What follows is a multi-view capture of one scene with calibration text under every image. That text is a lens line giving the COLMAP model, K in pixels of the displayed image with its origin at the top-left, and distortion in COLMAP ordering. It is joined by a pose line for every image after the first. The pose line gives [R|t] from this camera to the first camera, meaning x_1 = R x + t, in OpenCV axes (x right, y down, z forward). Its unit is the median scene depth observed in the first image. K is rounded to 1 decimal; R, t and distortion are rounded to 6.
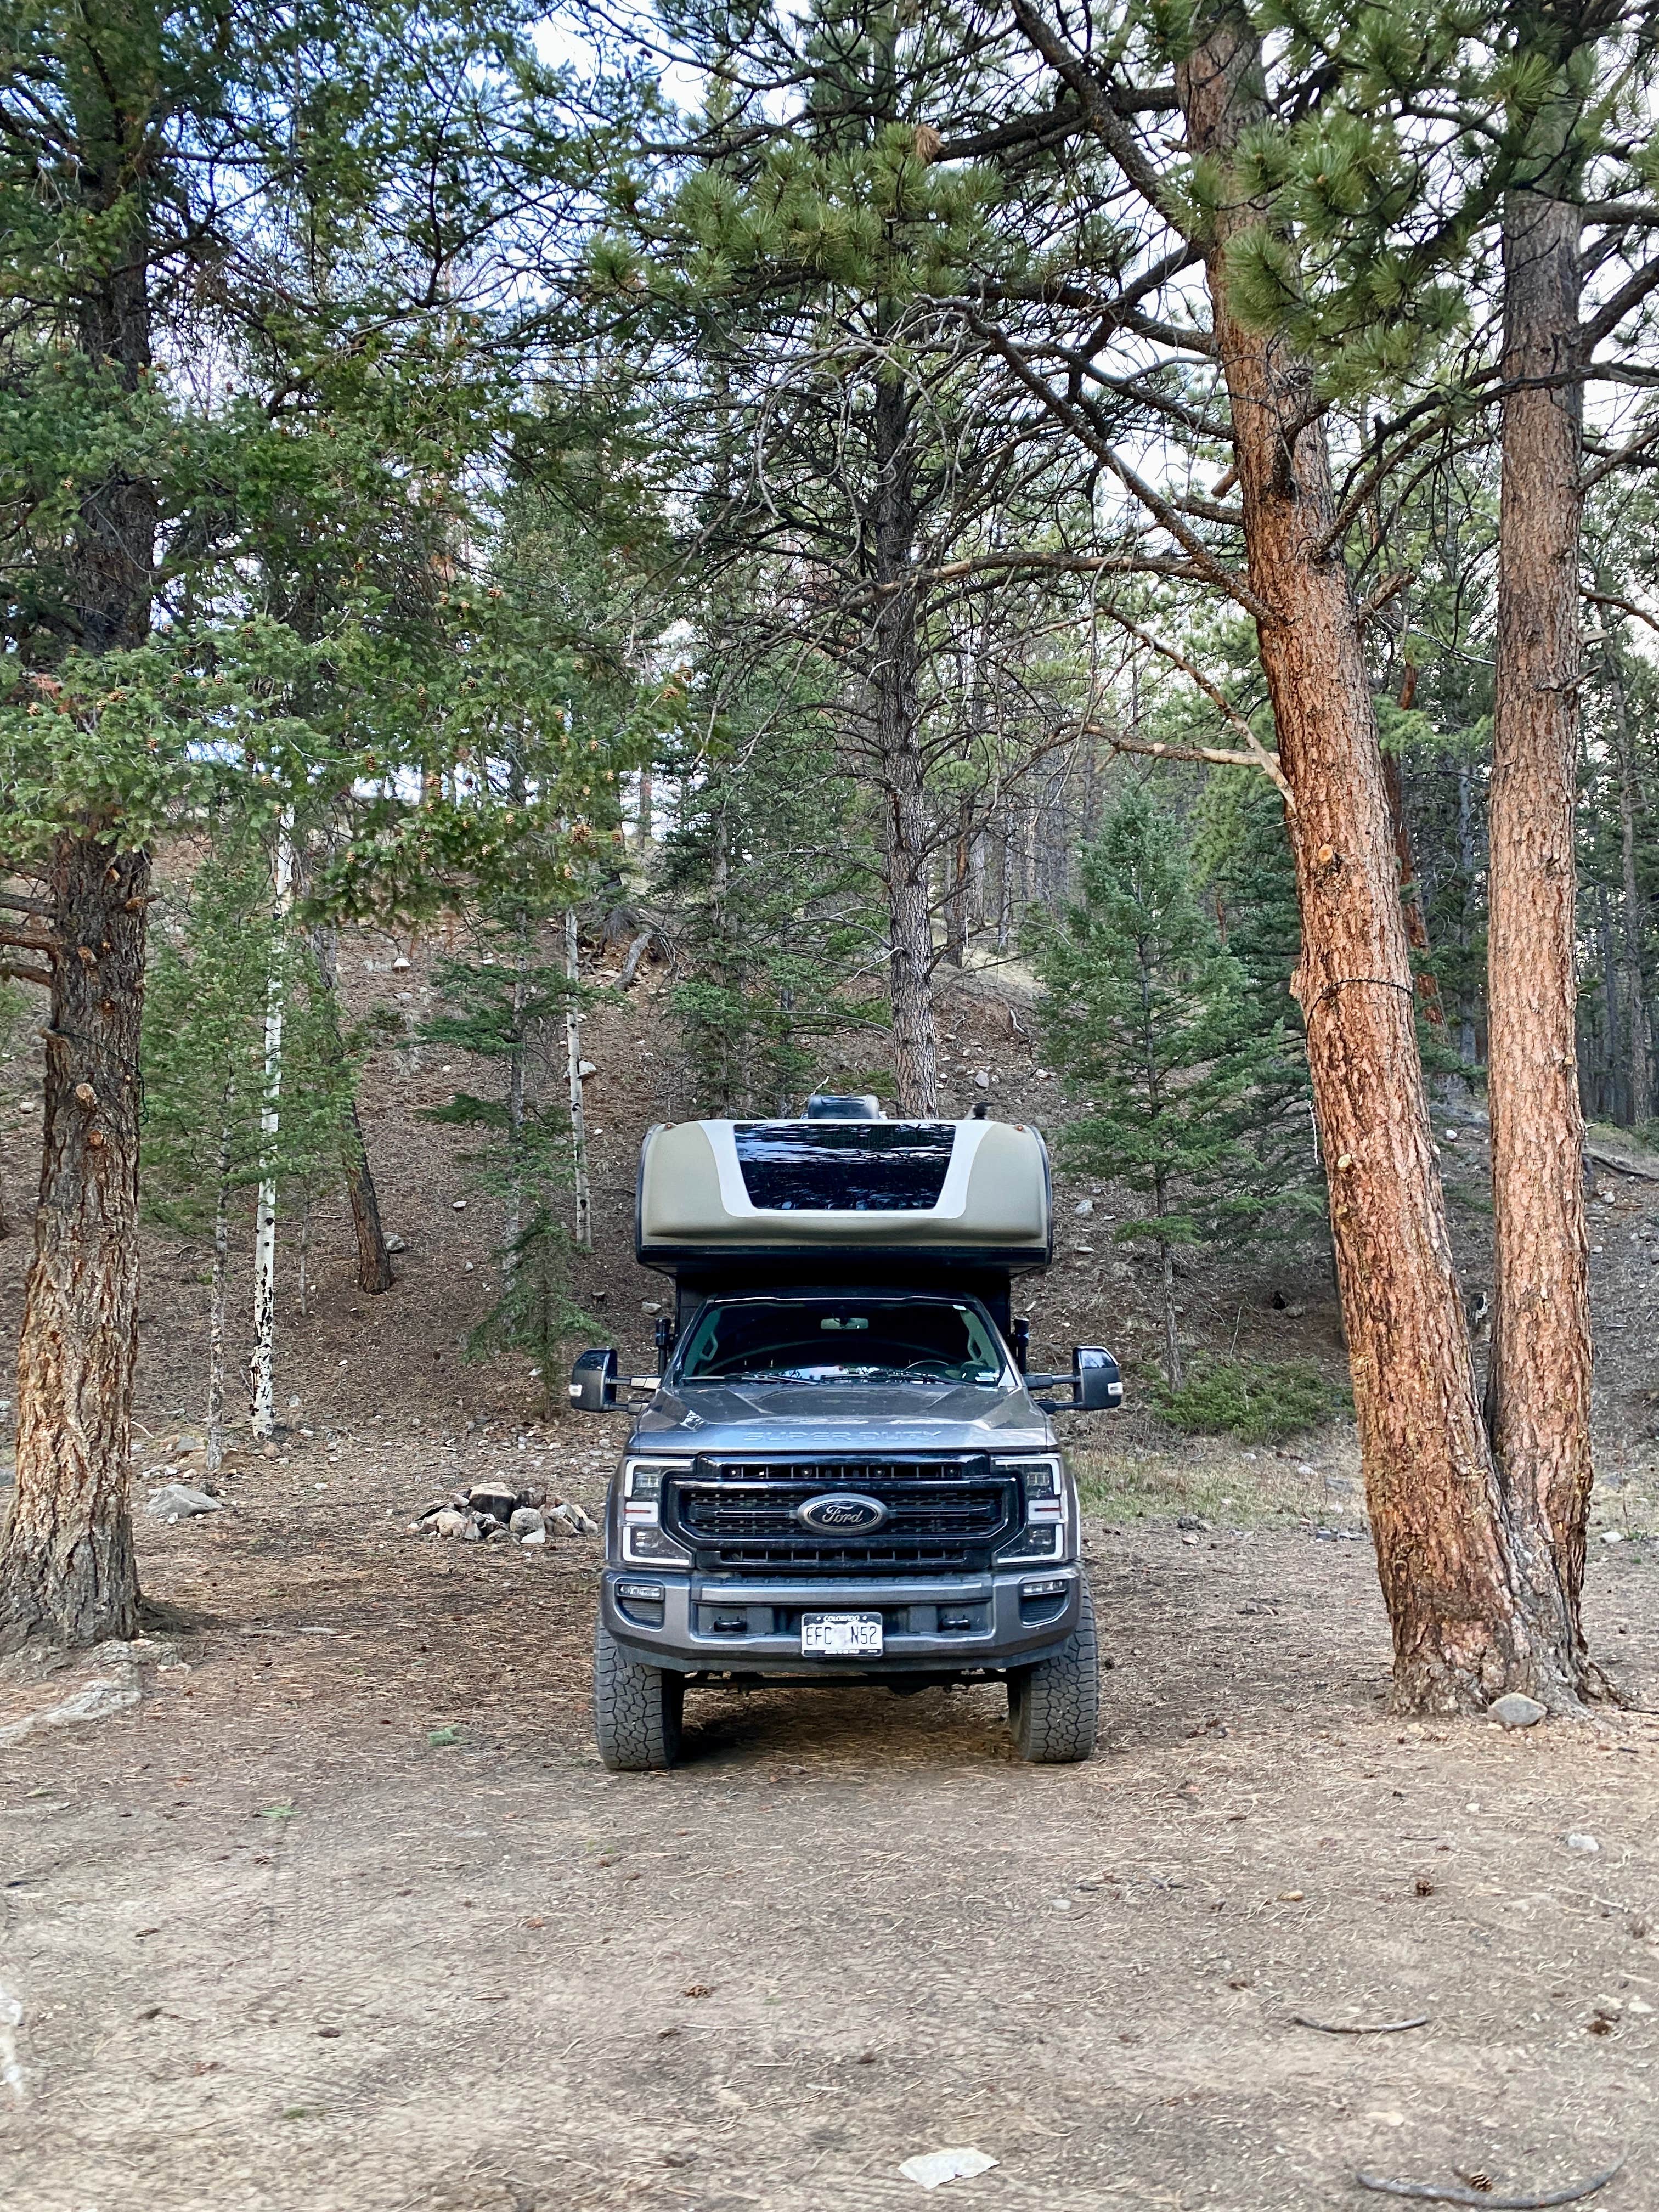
lens RADIAL K [[1595.9, 0, 829.5], [0, 1595.9, 1106.0], [0, 0, 1]] dist [0.038159, -0.000525]
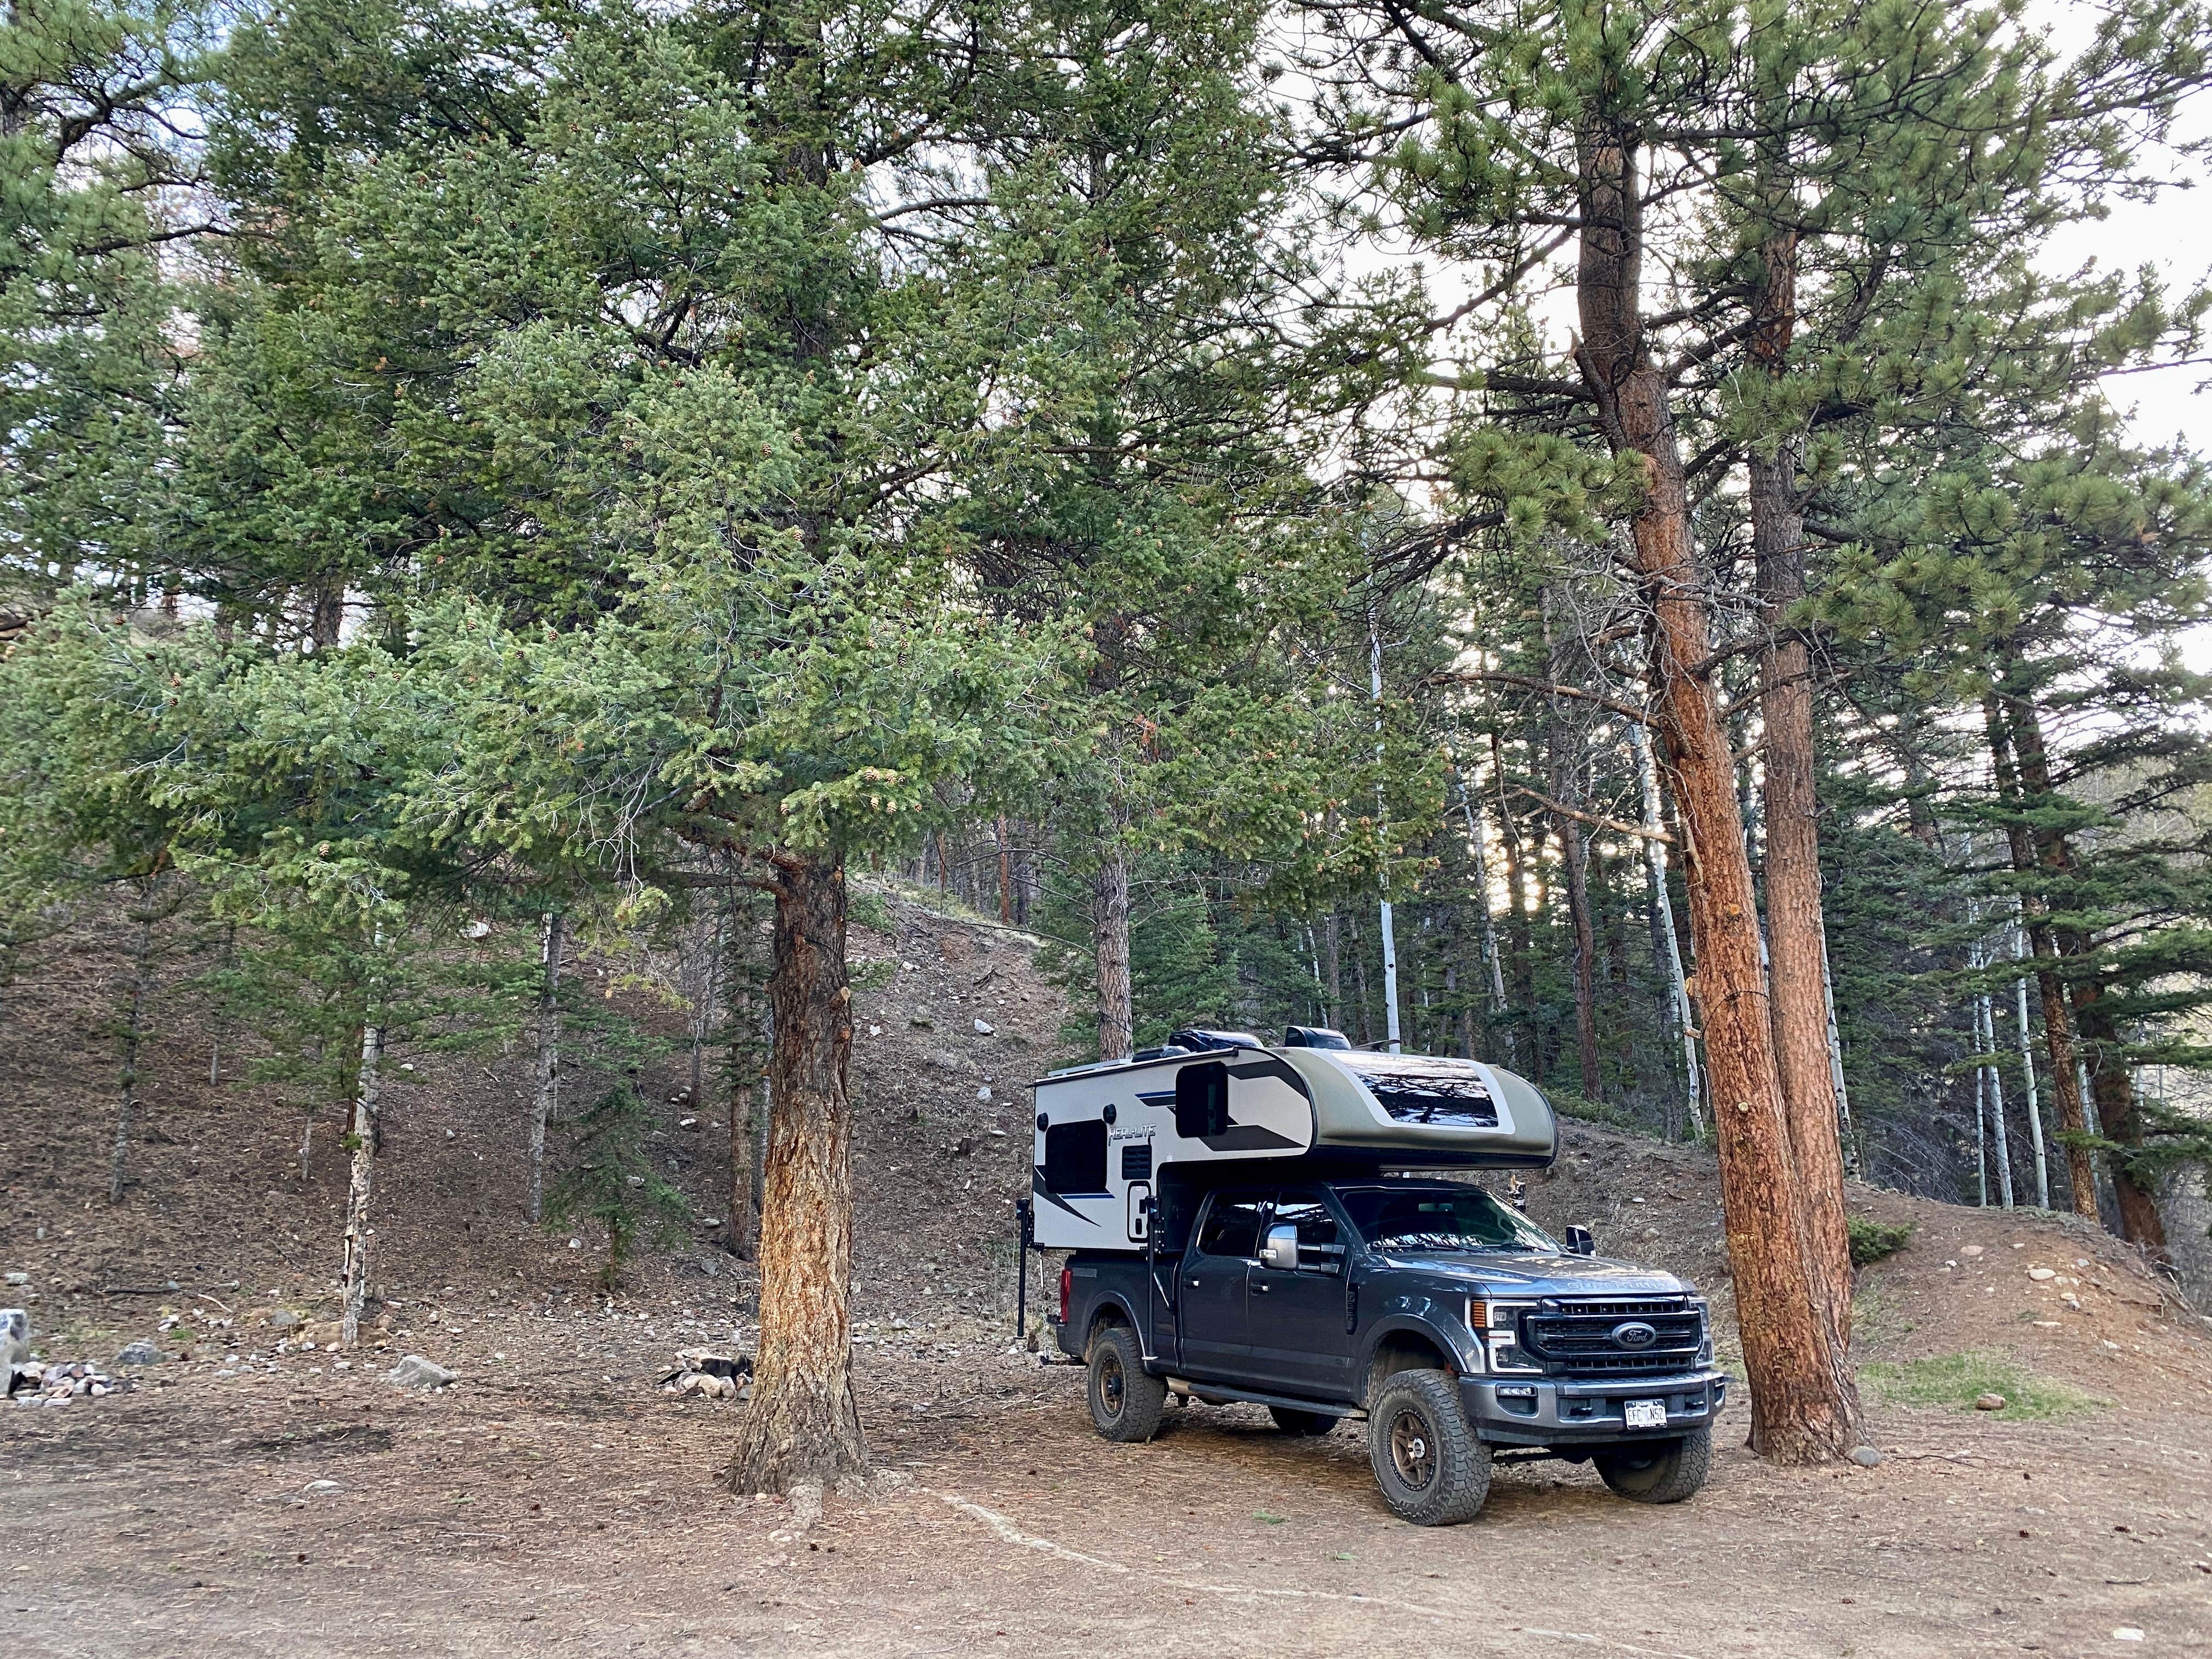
lens RADIAL K [[1595.9, 0, 1106.0], [0, 1595.9, 829.5], [0, 0, 1]] dist [0.038159, -0.000525]
pose [[0.903866, 0.111303, 0.413084, -0.971090], [-0.073043, 0.991536, -0.107339, -0.021390], [-0.421535, 0.066847, 0.904345, -0.189328]]
